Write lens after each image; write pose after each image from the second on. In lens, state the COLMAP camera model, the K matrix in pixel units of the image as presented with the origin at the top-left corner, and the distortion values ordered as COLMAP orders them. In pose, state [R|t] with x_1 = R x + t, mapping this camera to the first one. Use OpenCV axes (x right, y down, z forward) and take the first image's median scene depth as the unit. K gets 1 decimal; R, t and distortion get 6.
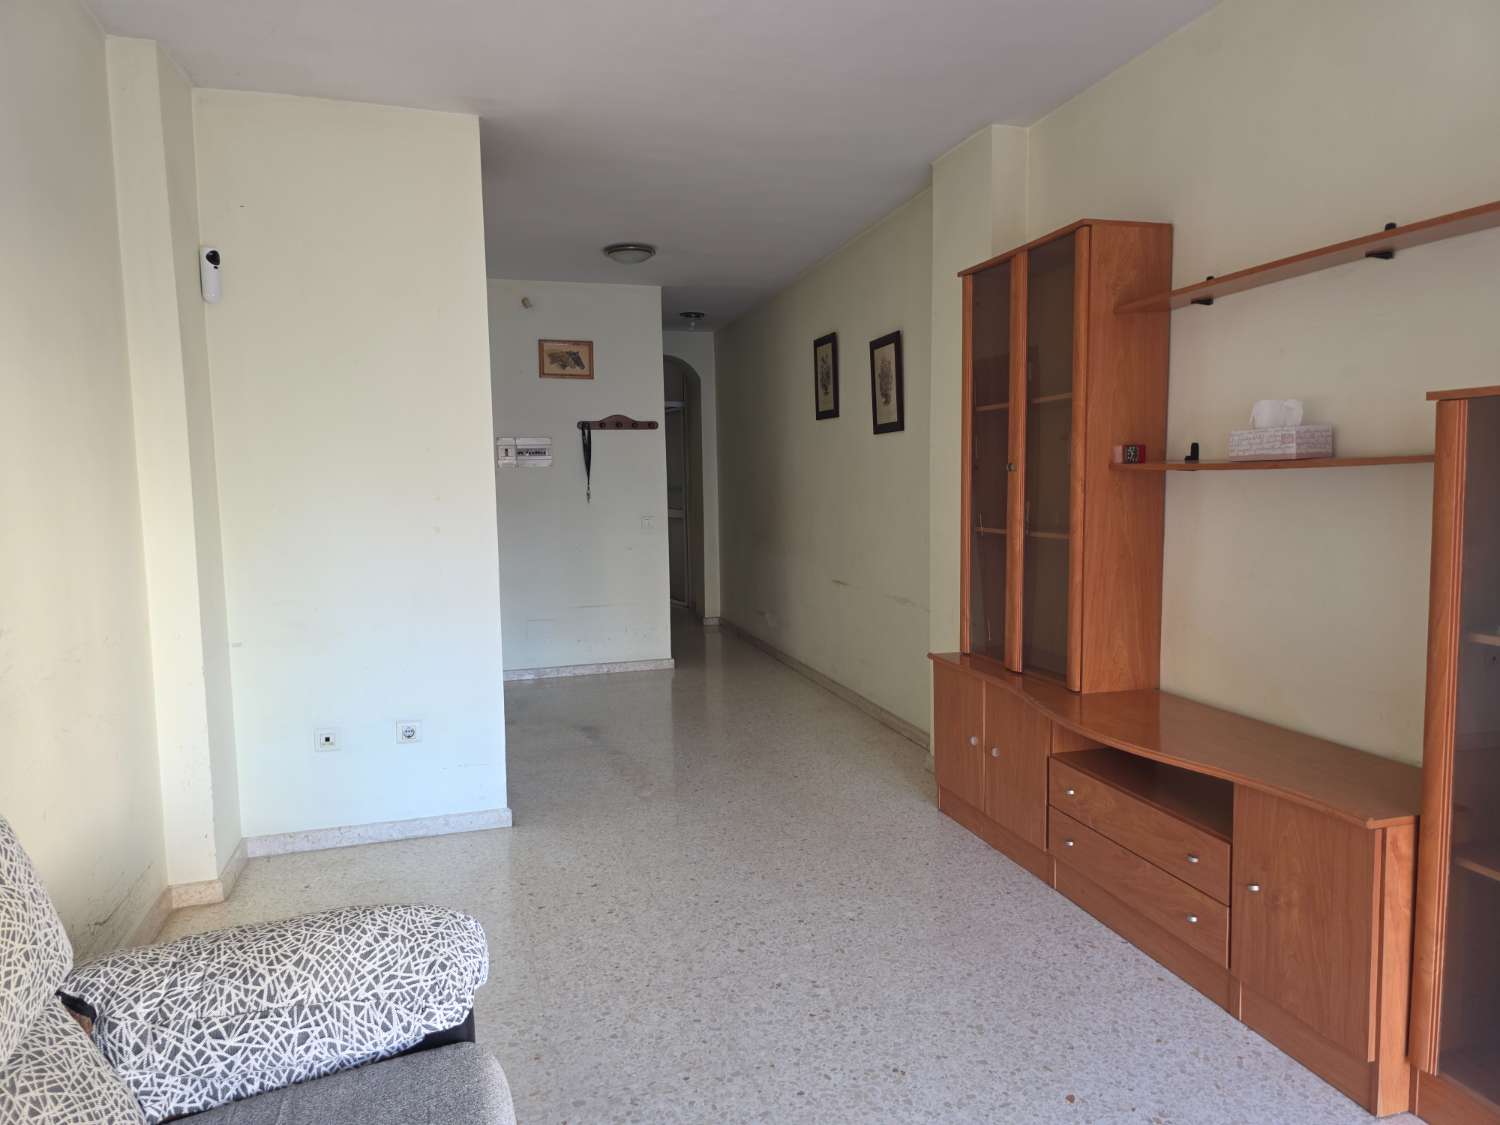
lens RADIAL K [[1010.3, 0, 761.4], [0, 1010.3, 576.1], [0, 0, 1]] dist [0.060838, -0.062459]
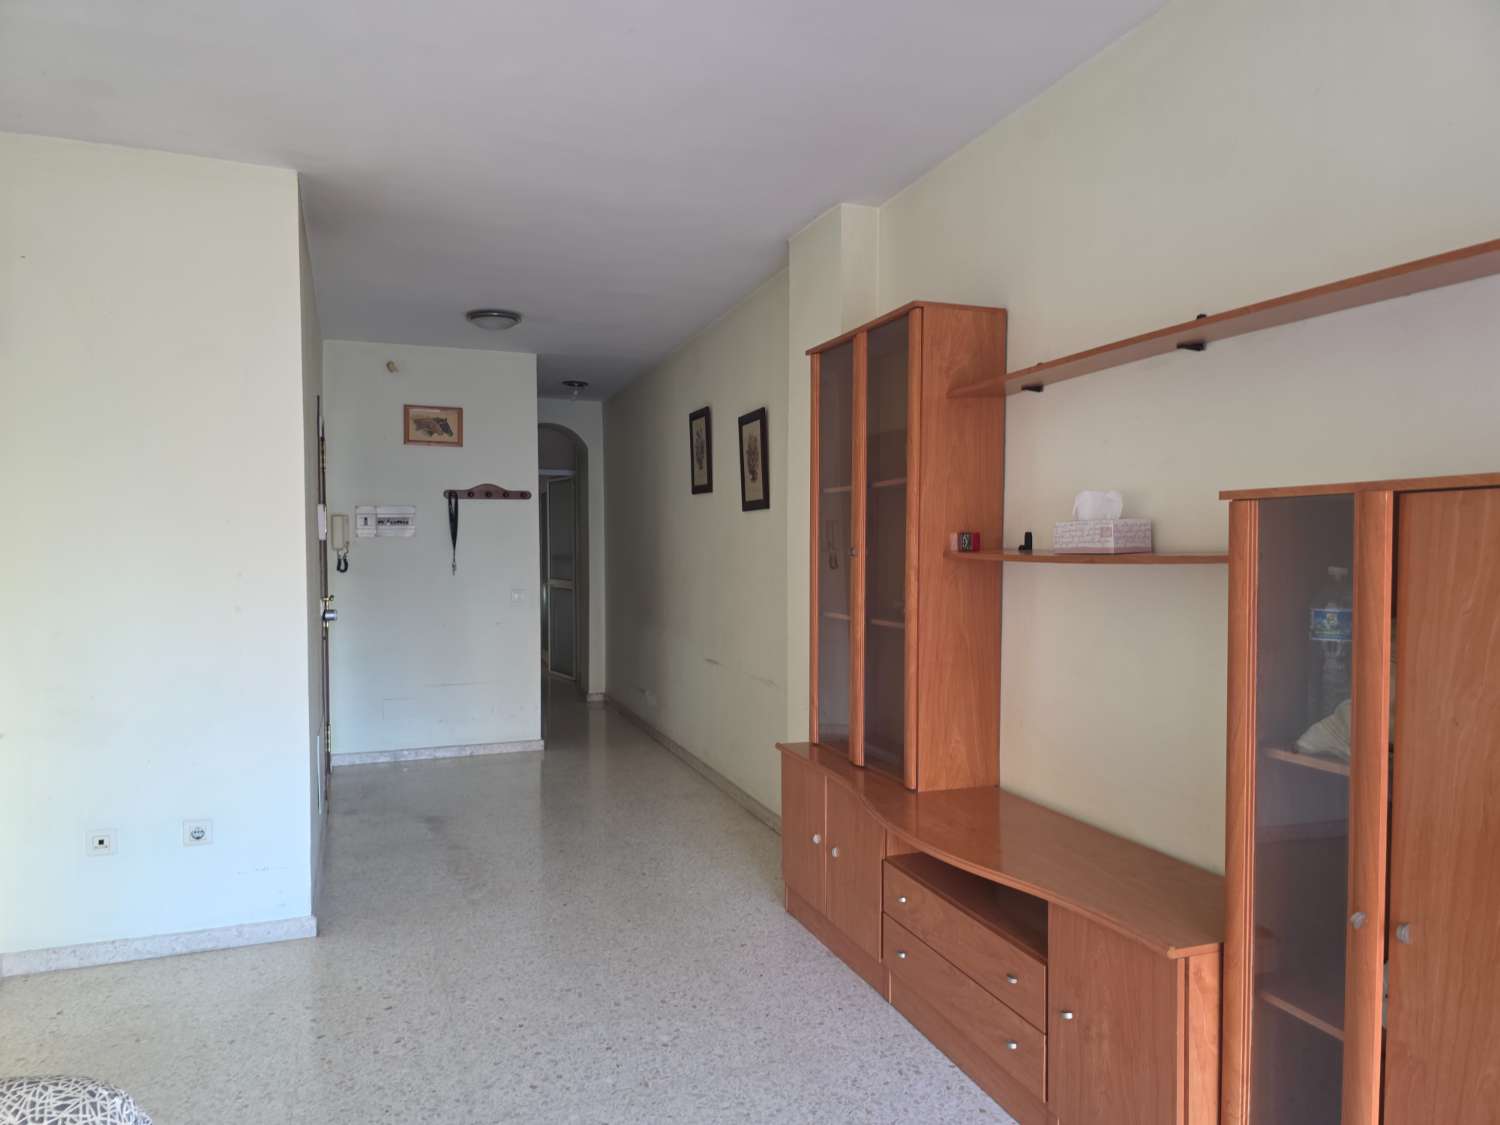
lens RADIAL K [[1010.3, 0, 758.1], [0, 1010.3, 594.1], [0, 0, 1]] dist [0.060838, -0.062459]
pose [[0.997448, 0.011960, 0.070394, 0.099799], [-0.008515, 0.998760, -0.049046, -0.021842], [-0.070894, 0.048321, 0.996313, 0.059653]]
